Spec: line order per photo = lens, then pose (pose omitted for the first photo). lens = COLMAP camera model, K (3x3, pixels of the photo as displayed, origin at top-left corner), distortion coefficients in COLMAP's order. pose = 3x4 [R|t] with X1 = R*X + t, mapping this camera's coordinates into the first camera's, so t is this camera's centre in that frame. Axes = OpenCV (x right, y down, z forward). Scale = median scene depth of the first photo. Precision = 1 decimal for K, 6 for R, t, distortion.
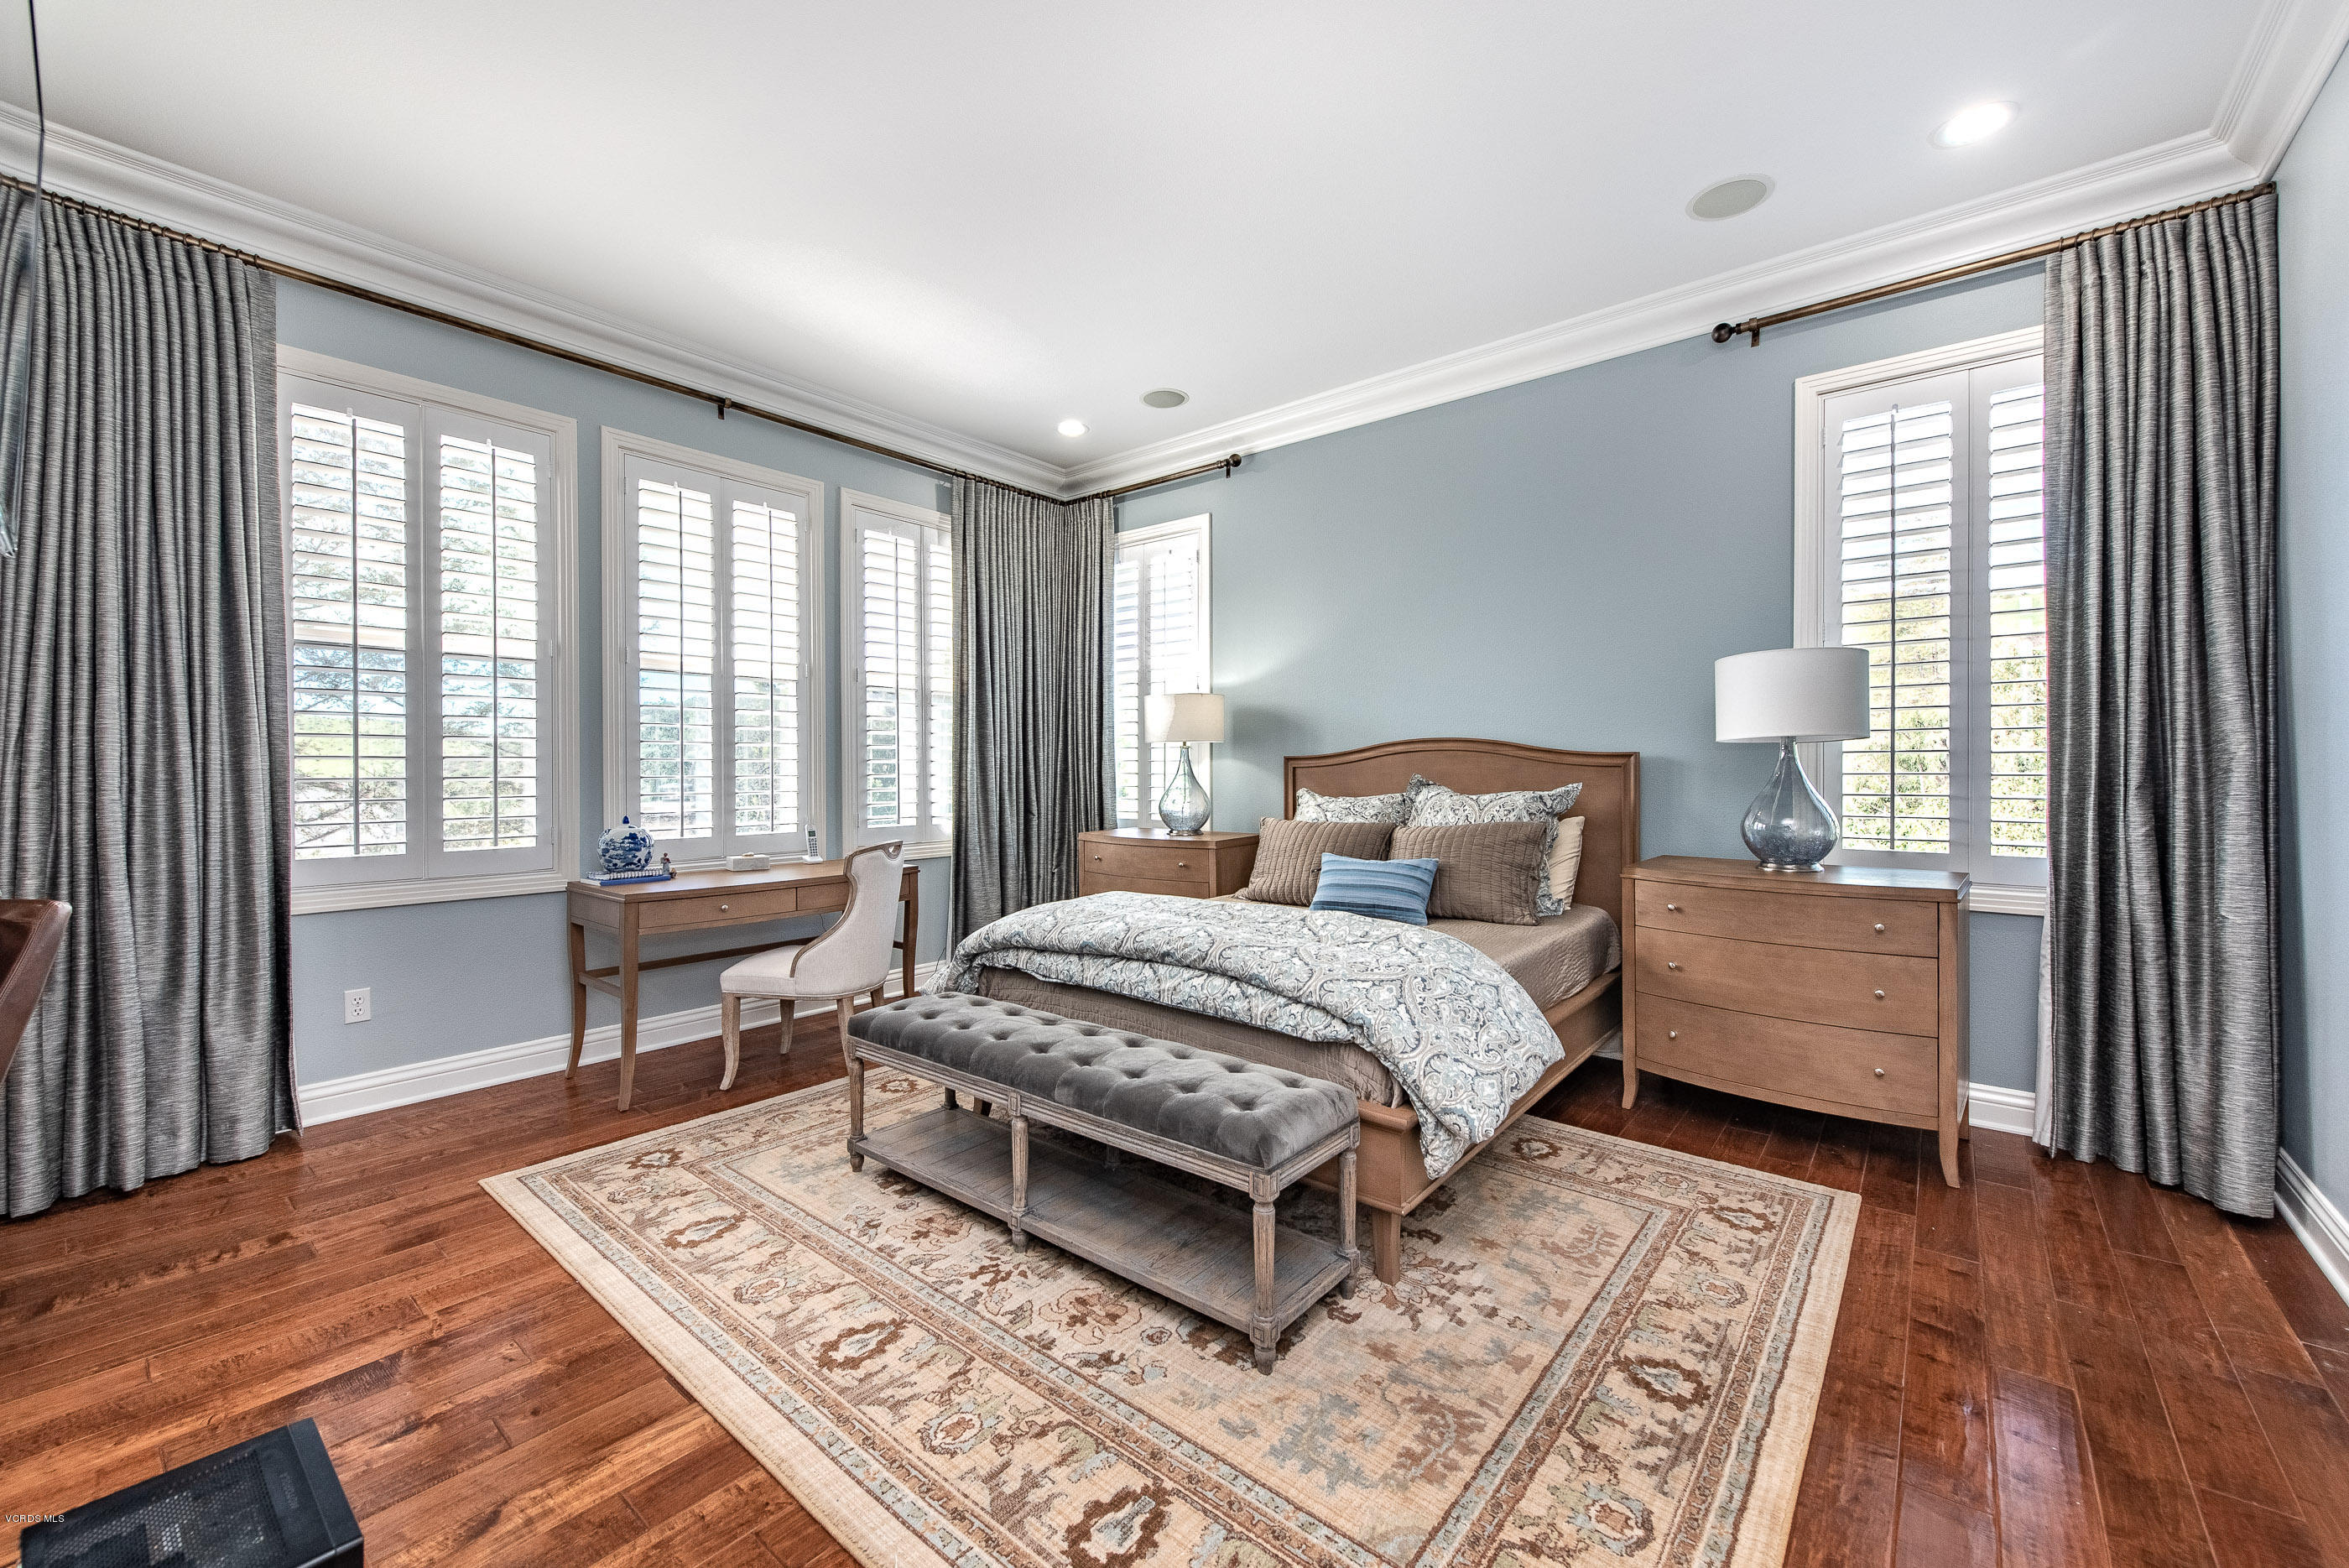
lens RADIAL K [[921.8, 0, 1190.7], [0, 921.8, 771.0], [0, 0, 1]] dist [0.013584, -0.003727]
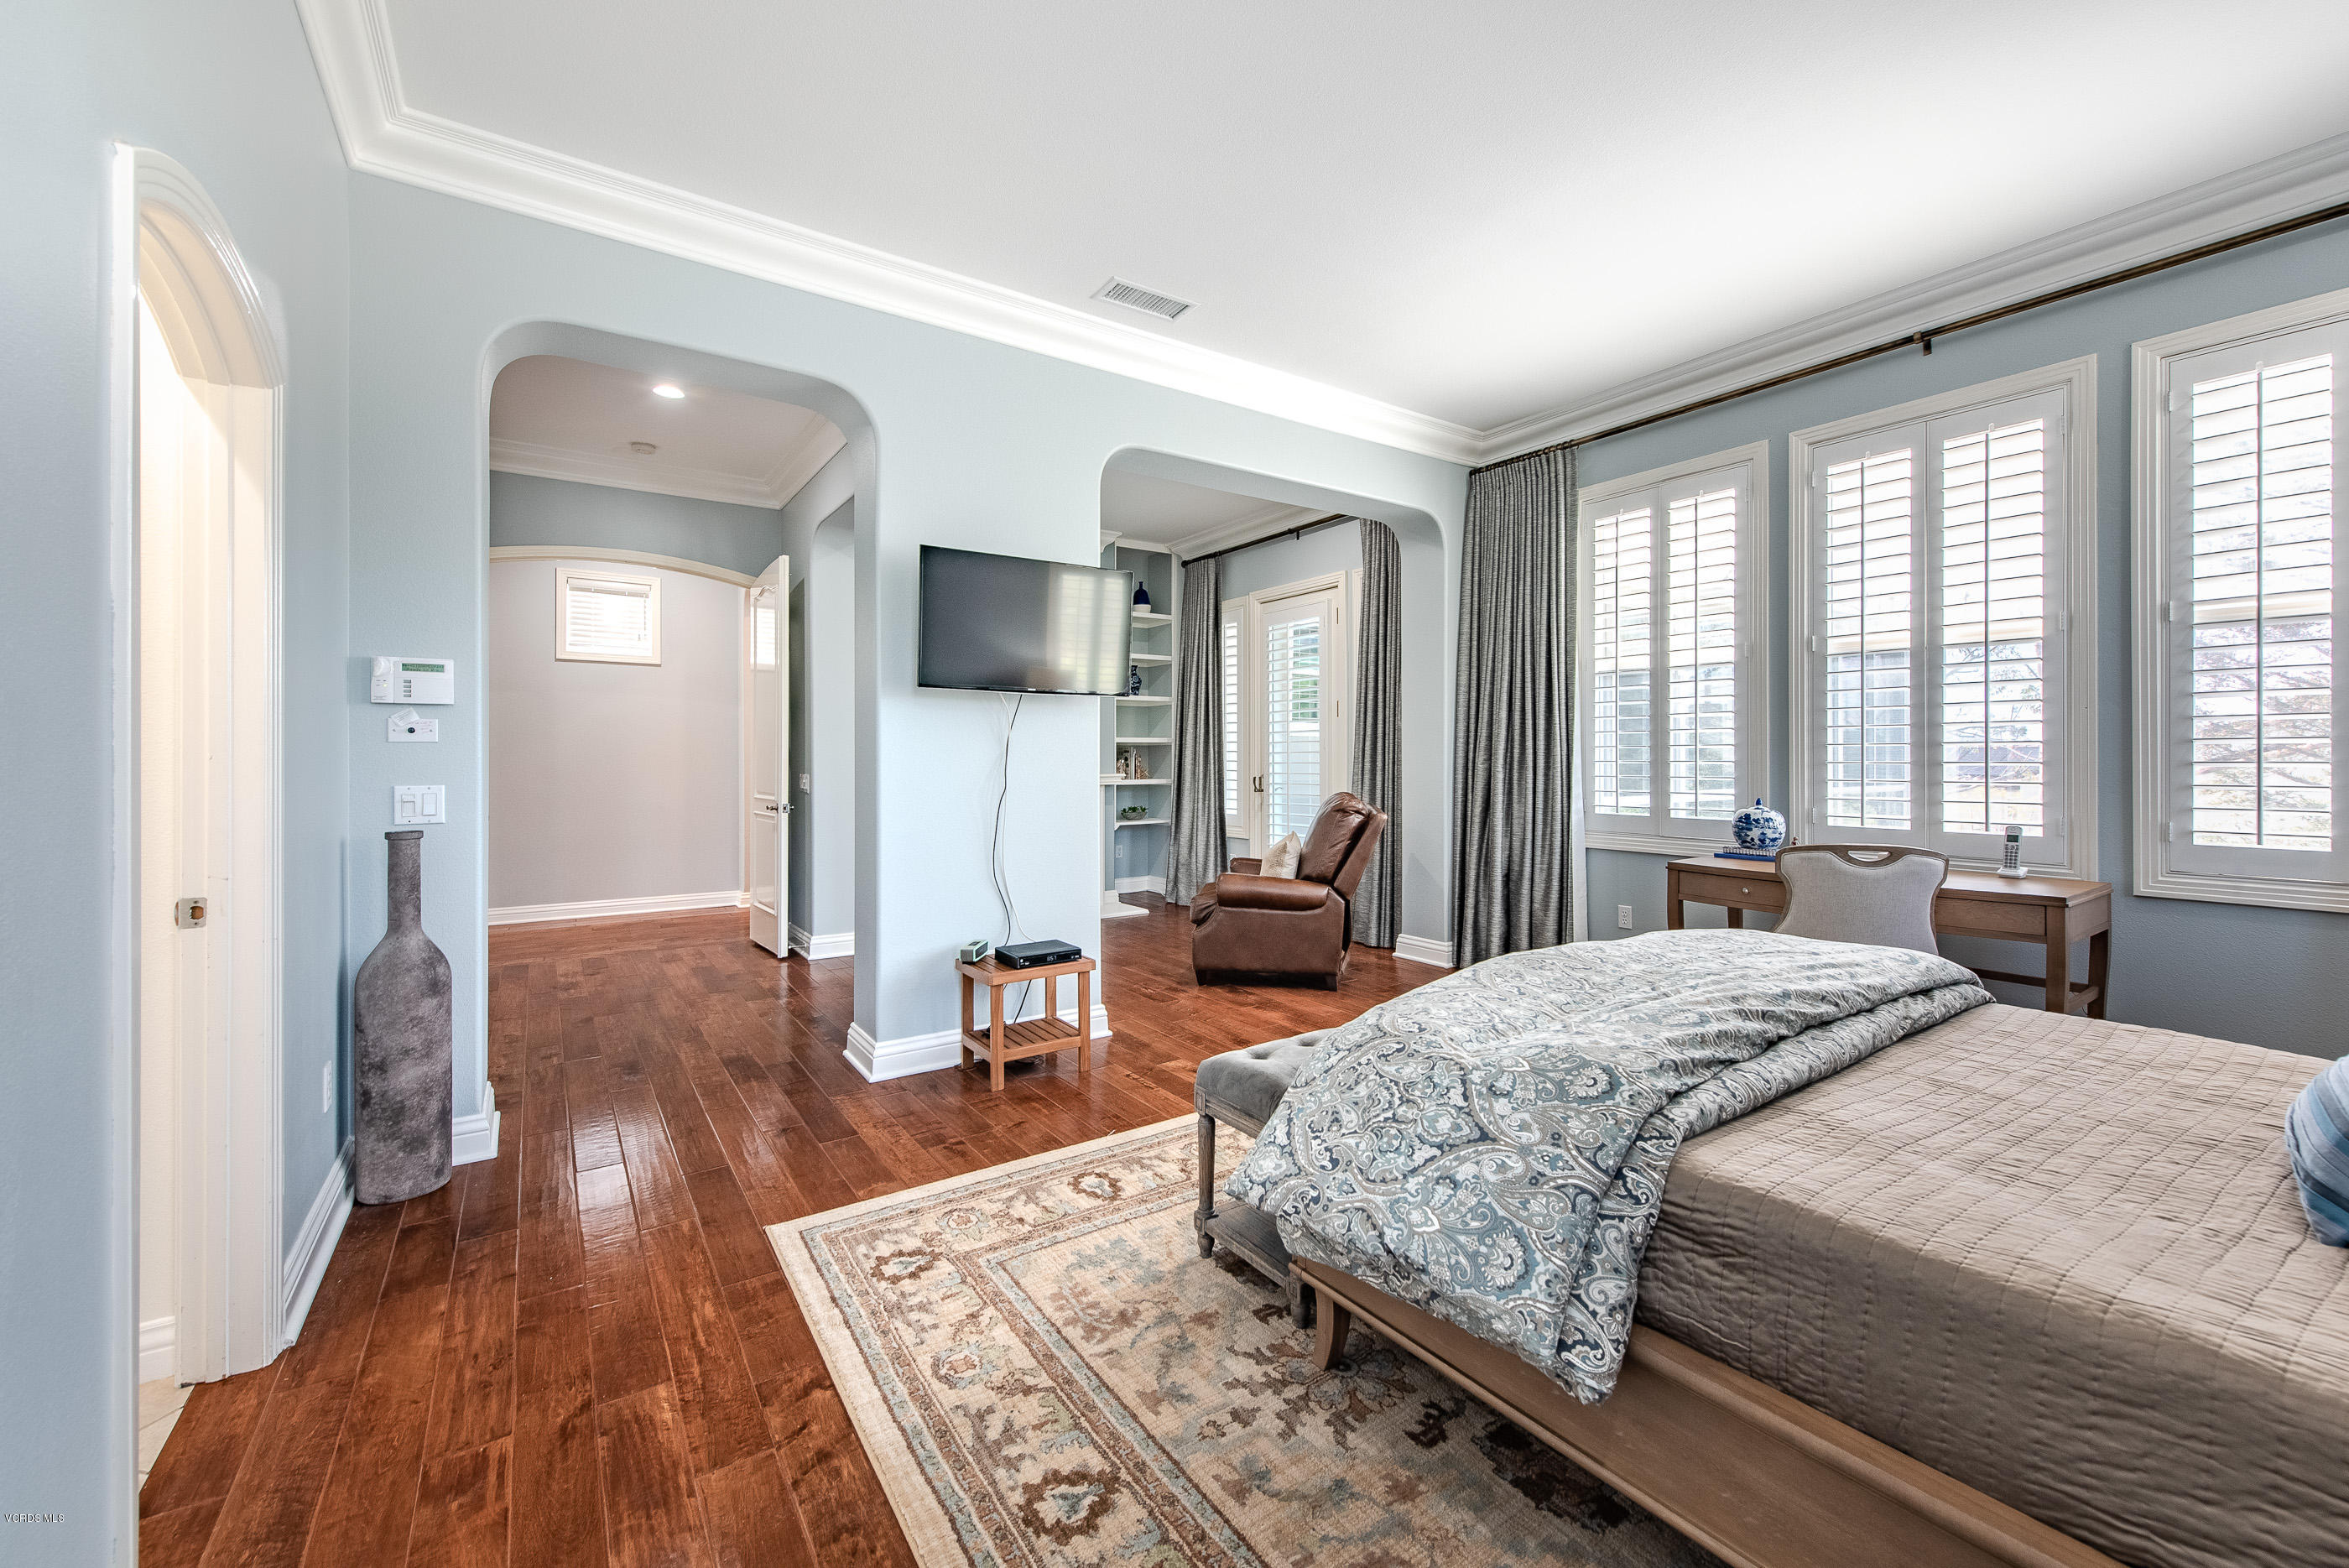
lens RADIAL K [[921.8, 0, 1183.9], [0, 921.8, 769.9], [0, 0, 1]] dist [0.013584, -0.003727]
pose [[-0.271679, 0.019144, -0.962197, 1.231231], [0.003510, 0.999815, 0.018902, -0.014014], [0.962381, 0.001758, -0.271696, 1.284251]]
